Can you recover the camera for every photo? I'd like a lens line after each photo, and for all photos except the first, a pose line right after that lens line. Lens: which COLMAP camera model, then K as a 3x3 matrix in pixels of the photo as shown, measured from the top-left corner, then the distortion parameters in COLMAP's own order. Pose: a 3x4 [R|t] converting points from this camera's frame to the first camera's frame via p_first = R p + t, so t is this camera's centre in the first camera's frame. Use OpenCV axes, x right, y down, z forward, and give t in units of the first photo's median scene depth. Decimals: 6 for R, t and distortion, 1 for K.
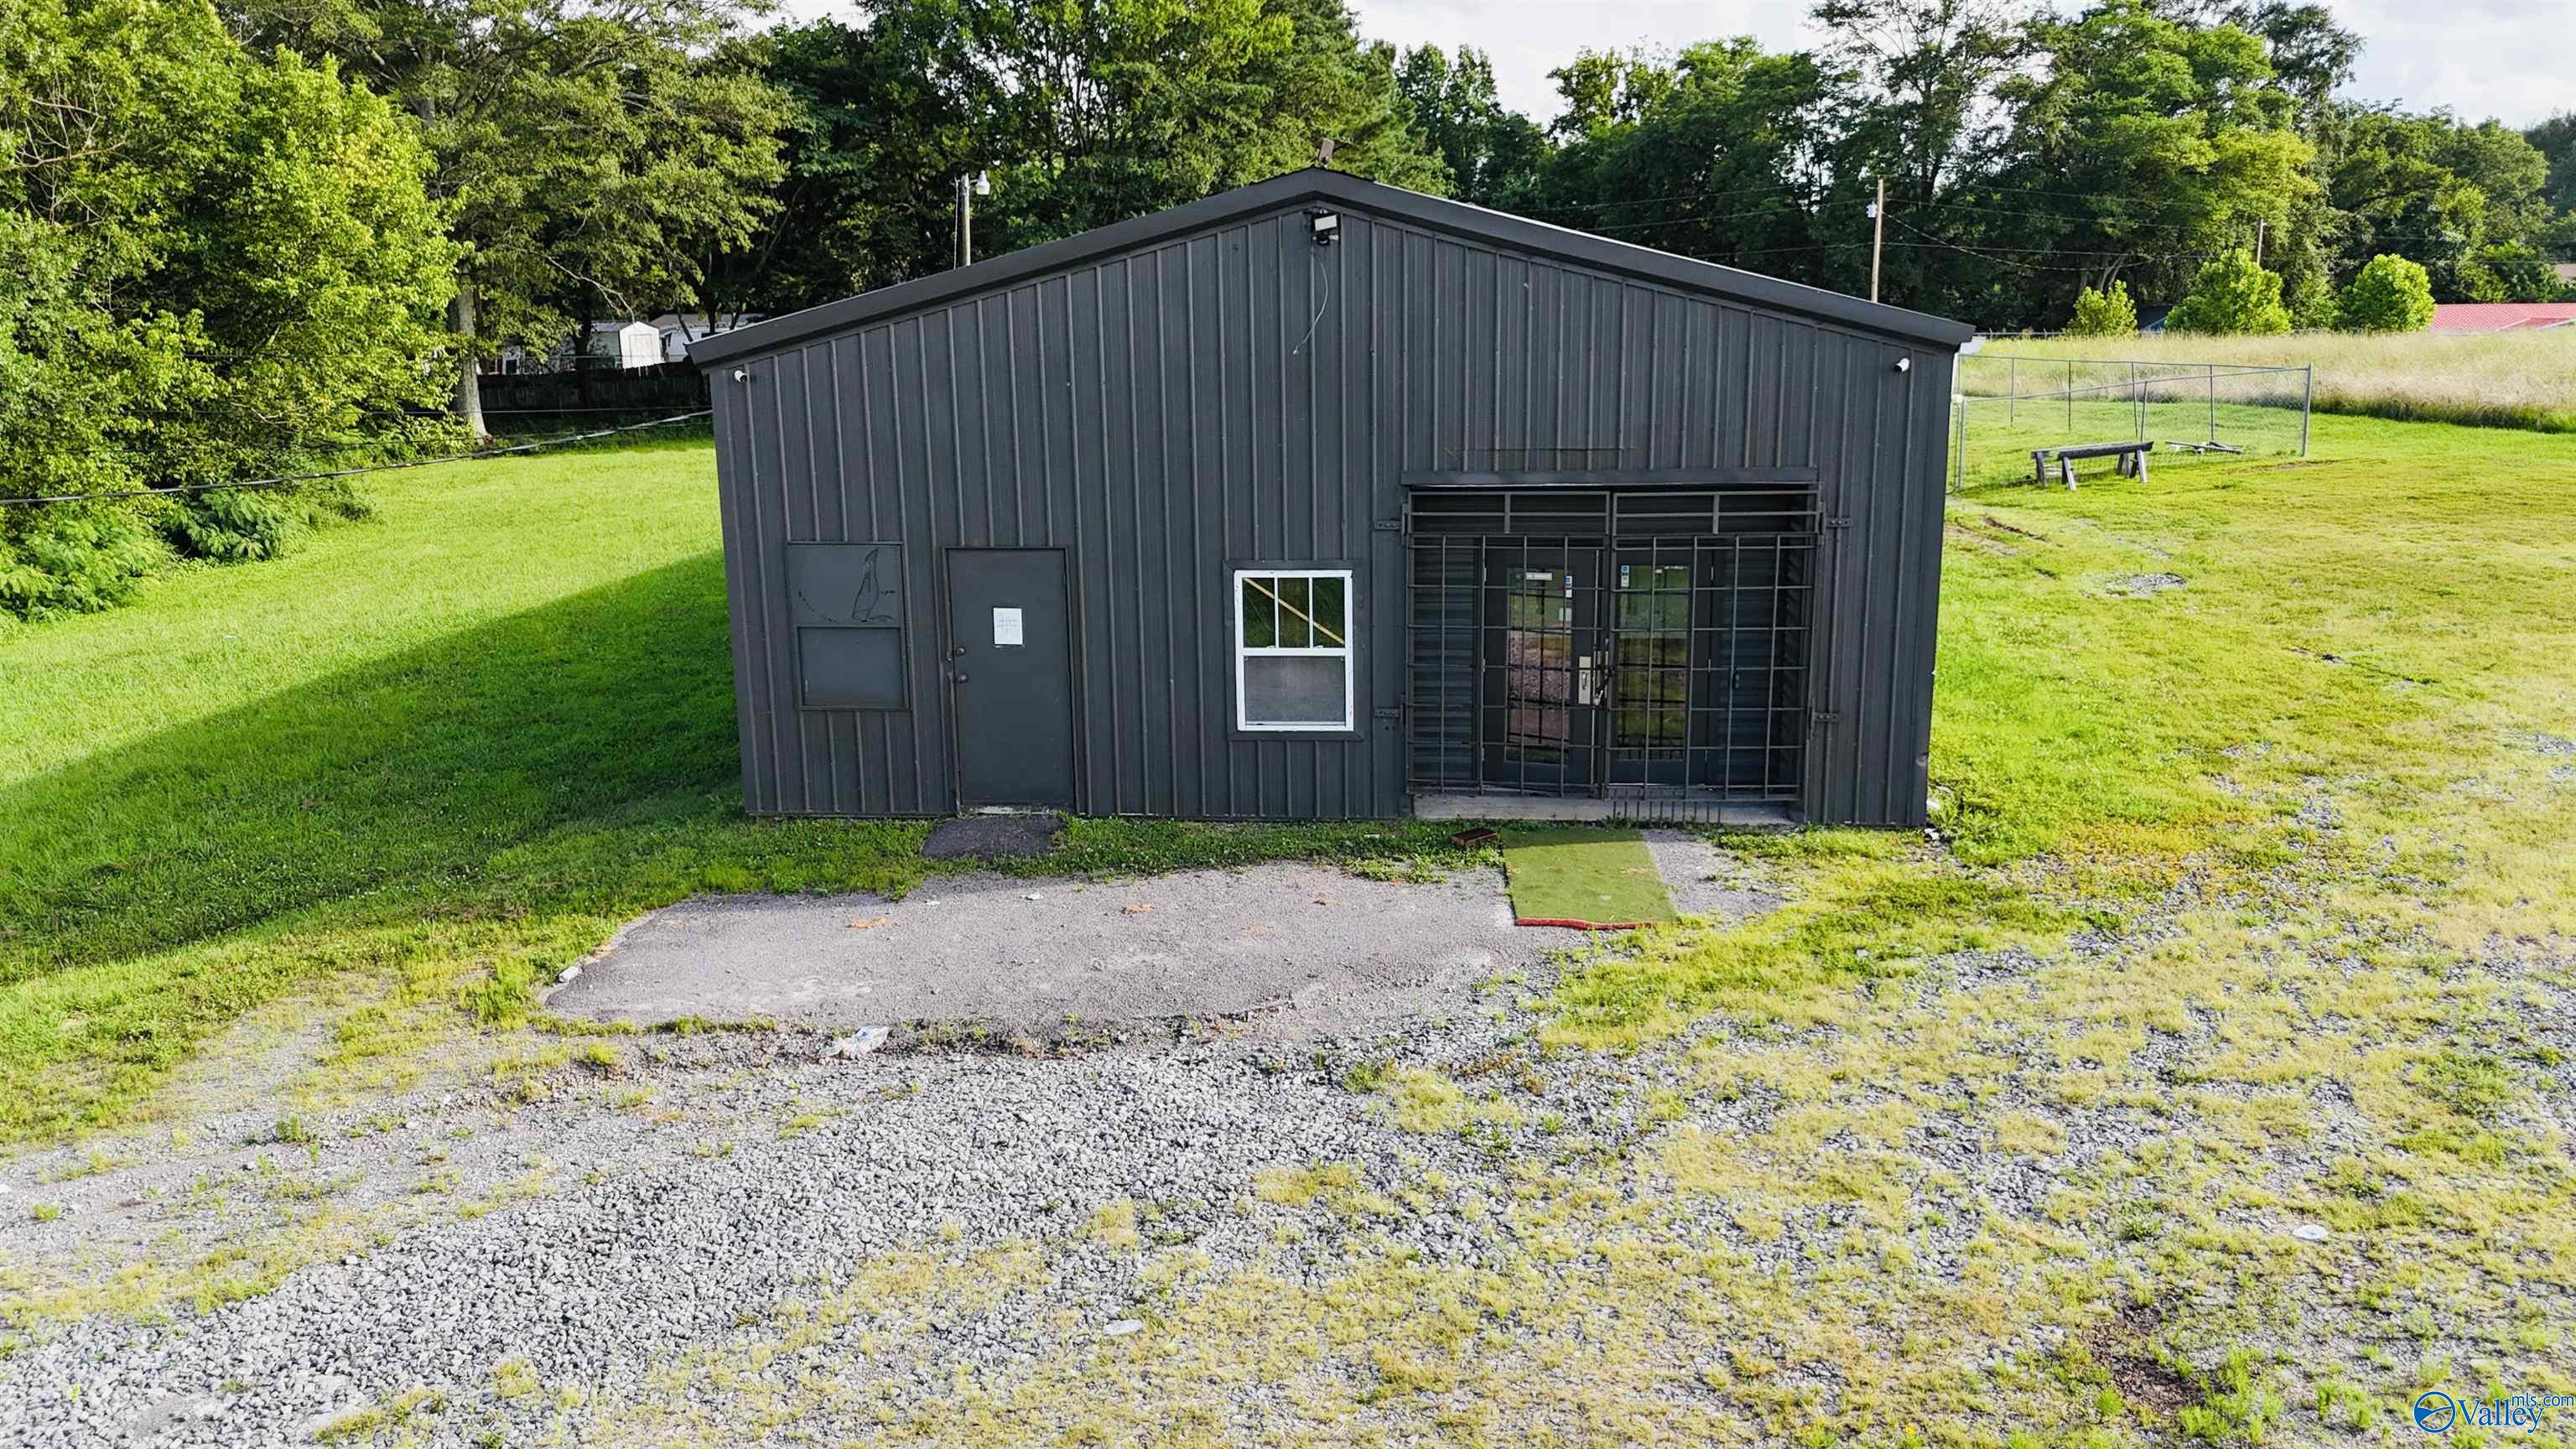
lens RADIAL K [[1905.2, 0, 1297.4], [0, 1905.2, 731.6], [0, 0, 1]] dist [0.082233, -0.081702]
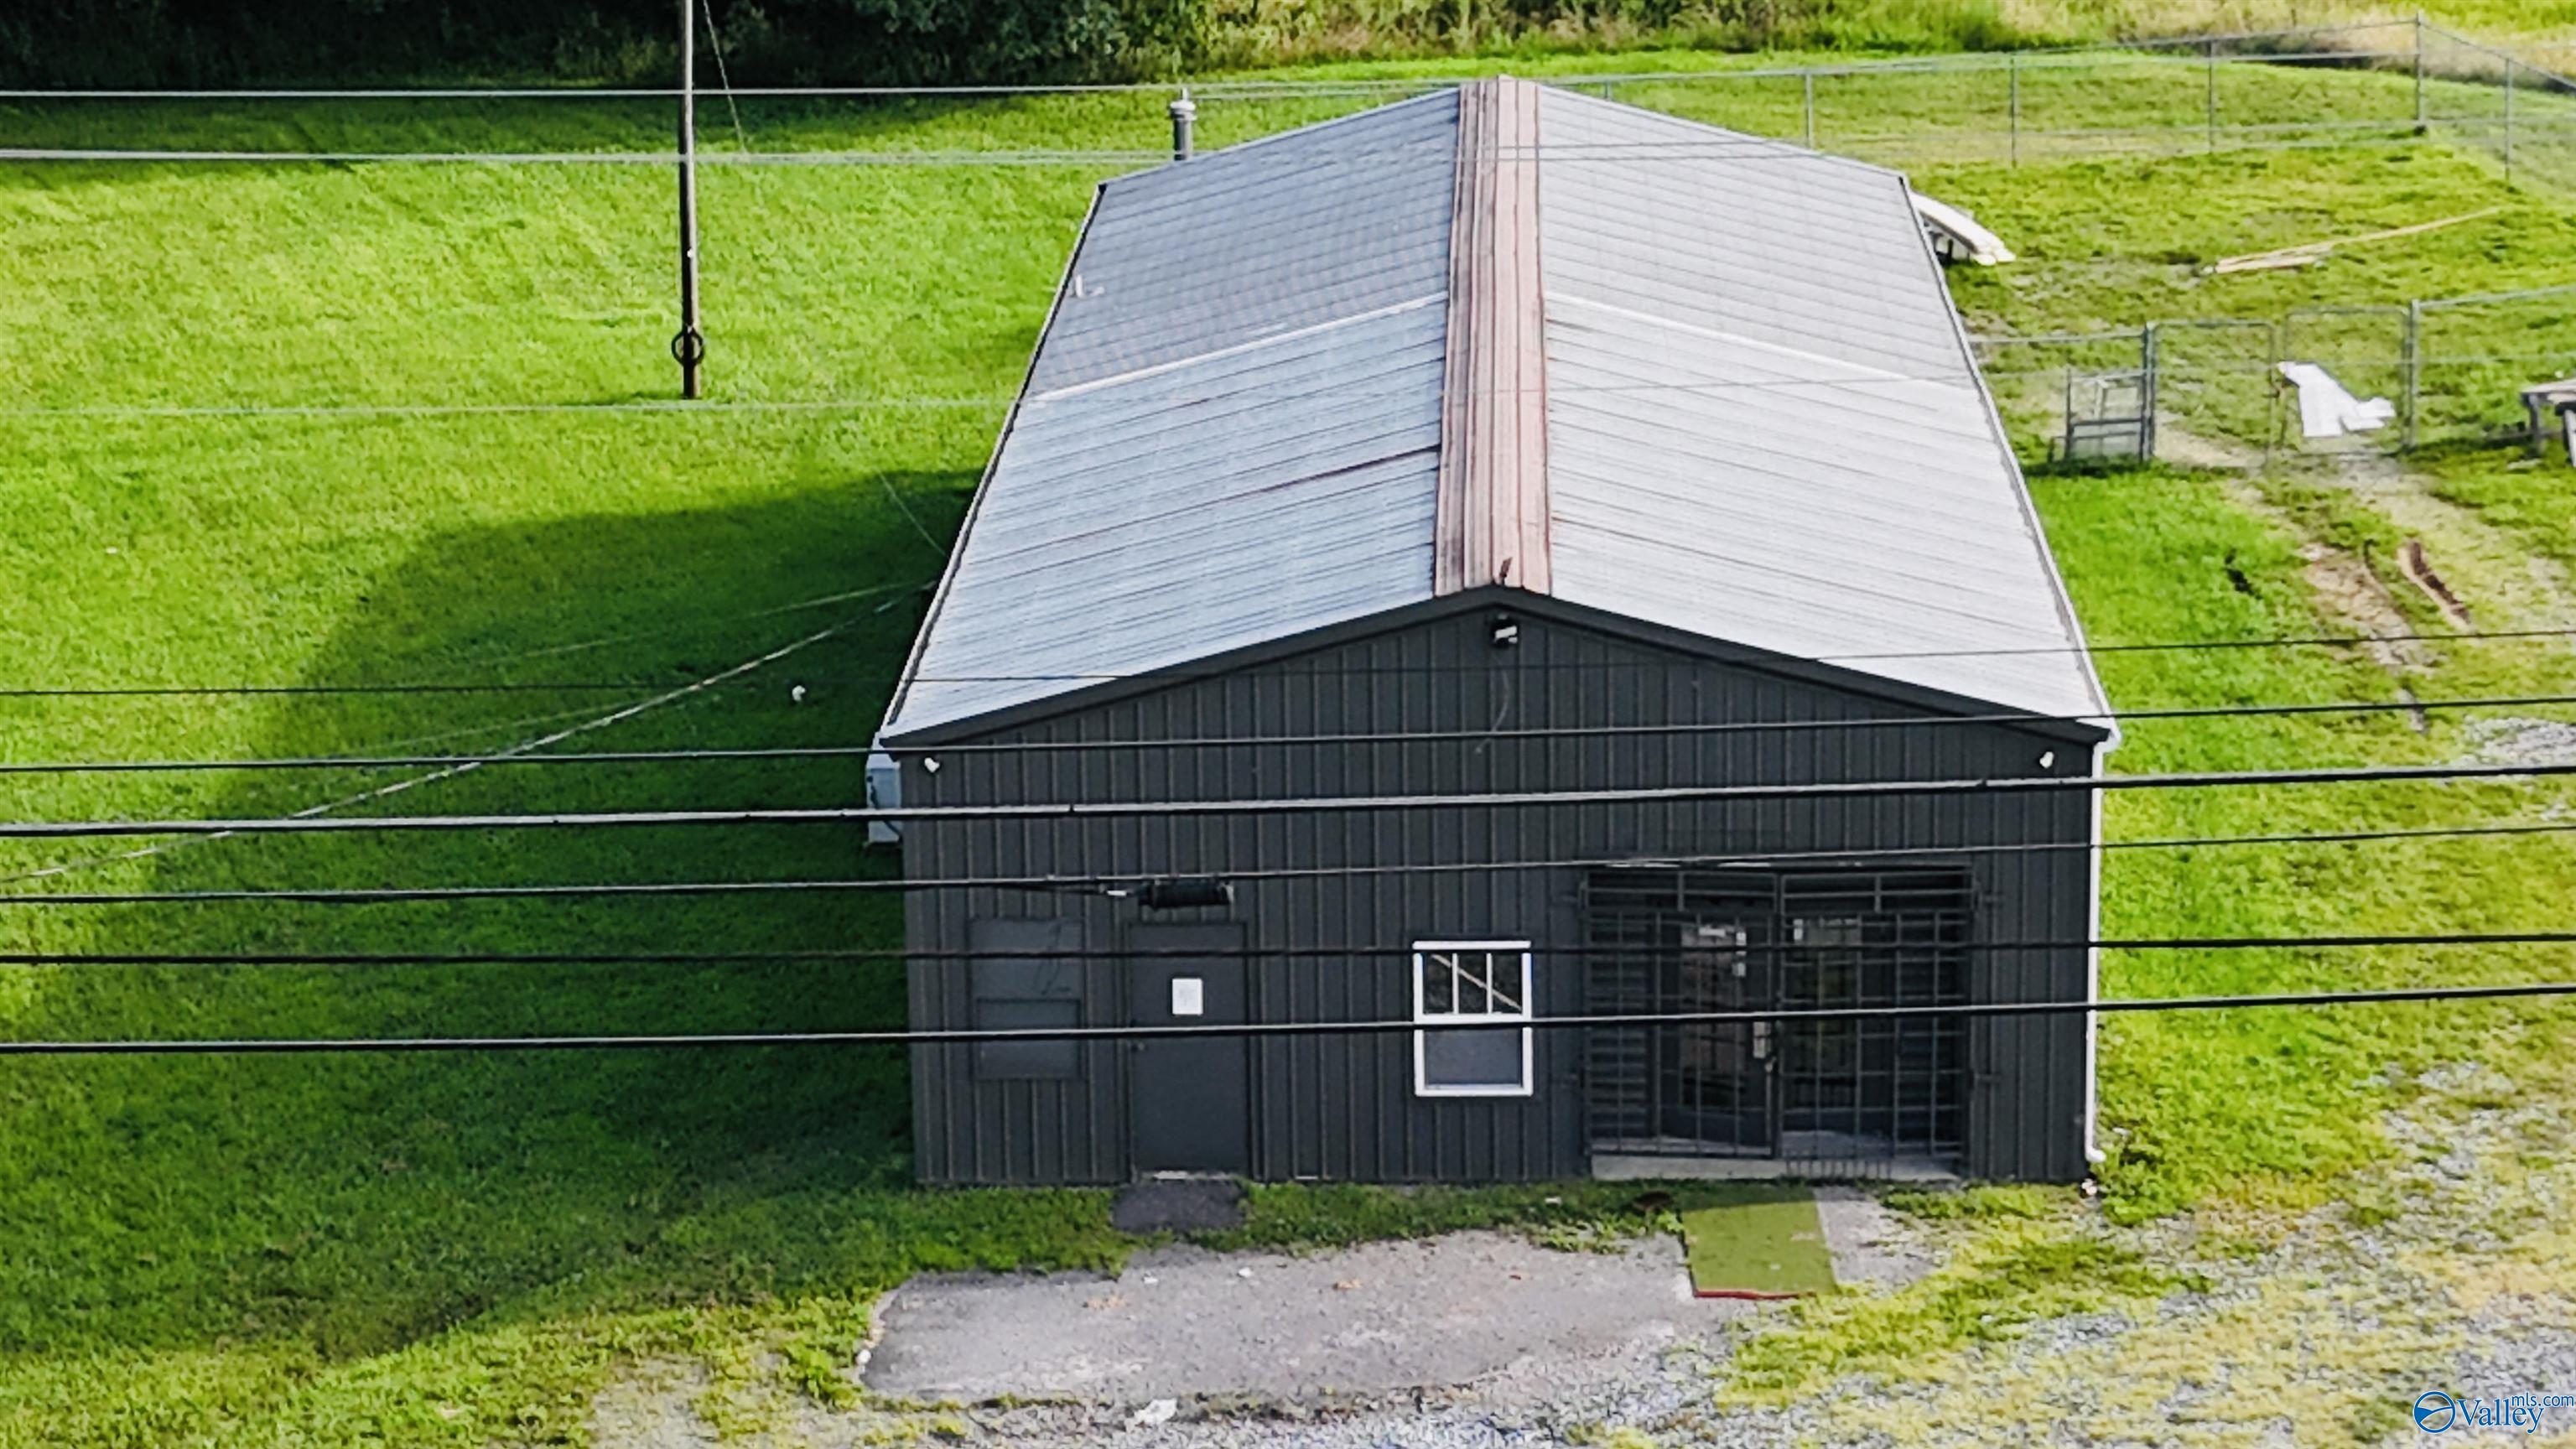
lens RADIAL K [[5592.1, 0, 1331.9], [0, 5592.1, 723.8], [0, 0, 1]] dist [0.095893, 0.126871]
pose [[0.998463, -0.016179, 0.053002, -0.240671], [0.013410, 0.998547, 0.052191, -0.368584], [-0.053769, -0.051400, 0.997230, -2.030284]]
